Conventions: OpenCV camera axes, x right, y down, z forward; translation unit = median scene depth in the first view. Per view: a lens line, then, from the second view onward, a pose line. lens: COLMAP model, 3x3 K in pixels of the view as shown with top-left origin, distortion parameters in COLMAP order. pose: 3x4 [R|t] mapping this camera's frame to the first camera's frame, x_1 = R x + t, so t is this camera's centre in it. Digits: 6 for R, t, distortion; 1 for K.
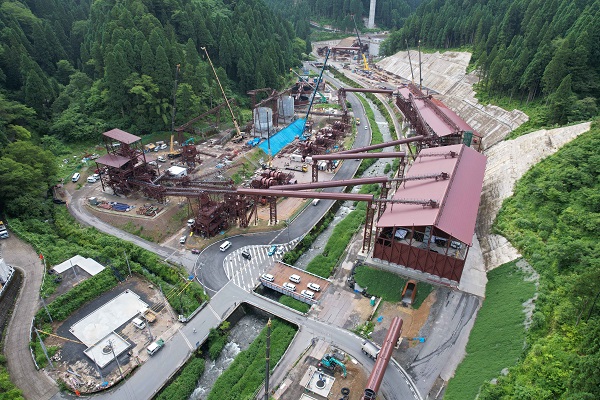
lens RADIAL K [[392.5, 0, 298.5], [0, 392.5, 198.6], [0, 0, 1]] dist [-0.067097, 0.053111]
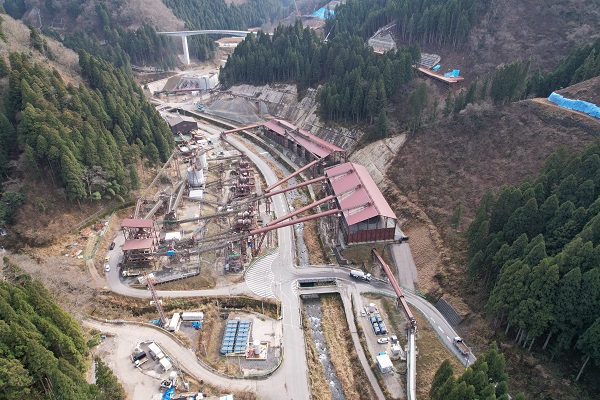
lens RADIAL K [[392.5, 0, 310.3], [0, 392.5, 194.8], [0, 0, 1]] dist [-0.067097, 0.053111]
pose [[0.823018, -0.281452, 0.493383, -0.519916], [0.286197, 0.955768, 0.067812, -0.153763], [-0.490645, 0.085395, 0.867165, -0.314020]]
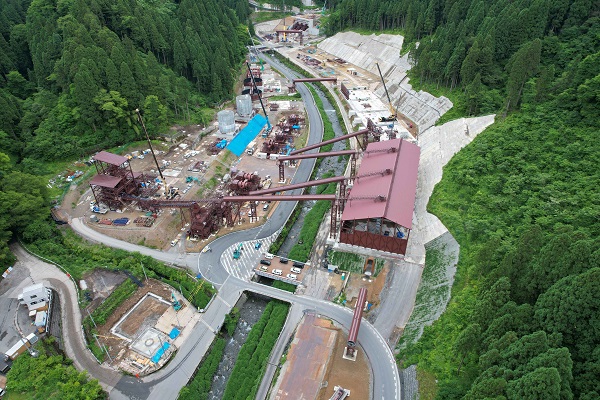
lens RADIAL K [[392.5, 0, 301.0], [0, 392.5, 203.4], [0, 0, 1]] dist [-0.067097, 0.053111]
pose [[0.985989, -0.105295, 0.129377, -0.062217], [0.091398, 0.989827, 0.109033, -0.091175], [-0.139542, -0.095681, 0.985583, -0.172378]]
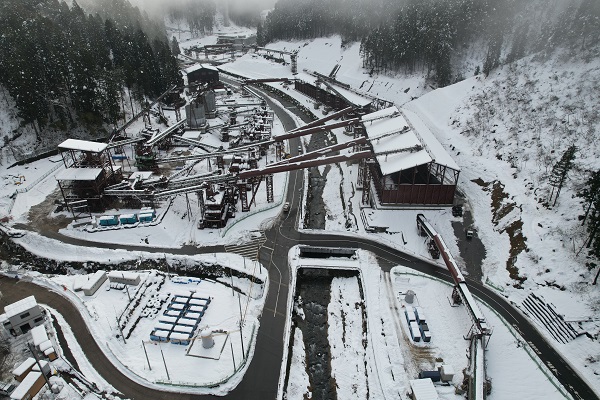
lens RADIAL K [[392.5, 0, 306.2], [0, 392.5, 196.4], [0, 0, 1]] dist [-0.067097, 0.053111]
pose [[0.900210, -0.213570, 0.379487, -0.315509], [0.217921, 0.975441, 0.032018, 0.031716], [-0.377005, 0.053875, 0.924643, -0.000123]]
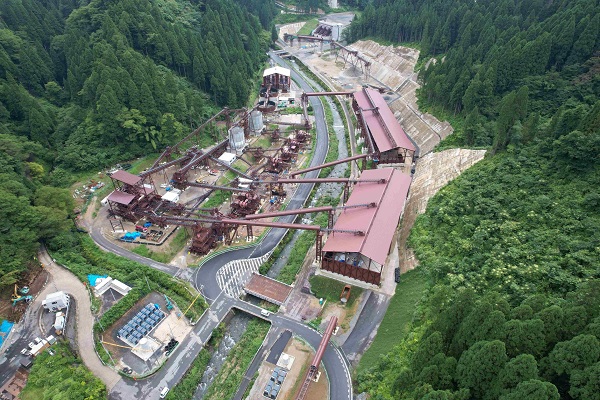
lens RADIAL K [[392.5, 0, 298.6], [0, 392.5, 202.7], [0, 0, 1]] dist [-0.067097, 0.053111]
pose [[0.997273, -0.053222, 0.051126, 0.031809], [0.045634, 0.989159, 0.139575, -0.203414], [-0.058001, -0.136862, 0.988891, -0.261706]]
